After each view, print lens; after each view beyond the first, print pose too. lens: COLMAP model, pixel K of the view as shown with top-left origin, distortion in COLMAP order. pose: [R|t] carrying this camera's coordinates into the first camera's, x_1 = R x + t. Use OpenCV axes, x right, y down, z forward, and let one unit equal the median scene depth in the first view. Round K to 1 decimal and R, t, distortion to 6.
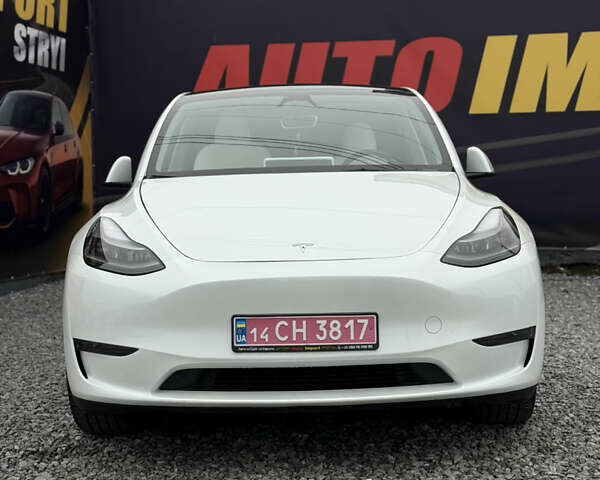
lens RADIAL K [[1113.5, 0, 300.9], [0, 1113.5, 238.9], [0, 0, 1]] dist [0.146319, 0.000000]
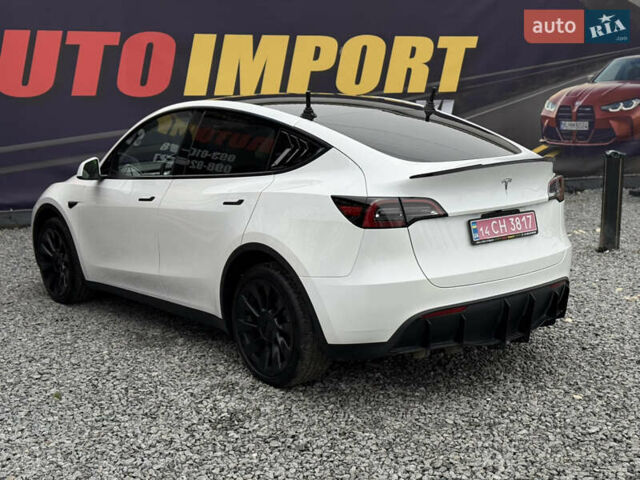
lens RADIAL K [[894.9, 0, 319.9], [0, 894.9, 248.2], [0, 0, 1]] dist [0.127813, 0.000000]
pose [[0.847249, -0.090254, 0.523473, -0.701983], [0.039490, 0.993435, 0.107367, -0.114217], [-0.529727, -0.070294, 0.845251, 0.119843]]
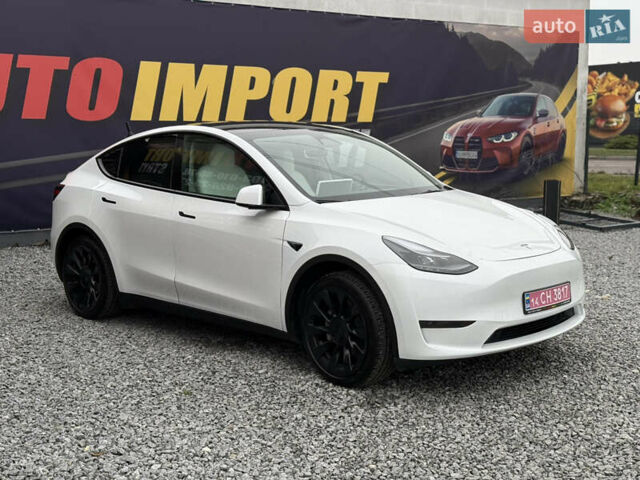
lens RADIAL K [[894.9, 0, 325.8], [0, 894.9, 243.4], [0, 0, 1]] dist [0.127813, 0.000000]
pose [[0.704649, -0.080997, 0.704918, -1.145143], [0.036760, 0.996296, 0.077731, -0.112074], [-0.708603, -0.028860, 0.705017, 0.263607]]
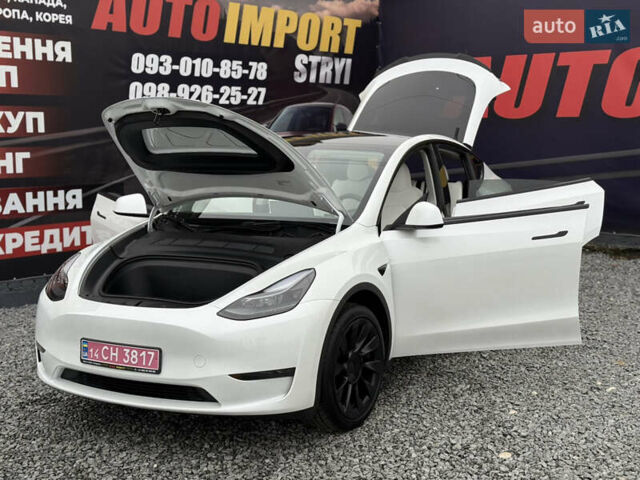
lens RADIAL K [[894.9, 0, 321.2], [0, 894.9, 244.2], [0, 0, 1]] dist [0.127813, 0.000000]
pose [[0.874733, 0.074916, -0.478779, 0.749052], [-0.029389, 0.994361, 0.101897, -0.178745], [0.483713, -0.075062, 0.872002, 0.112913]]
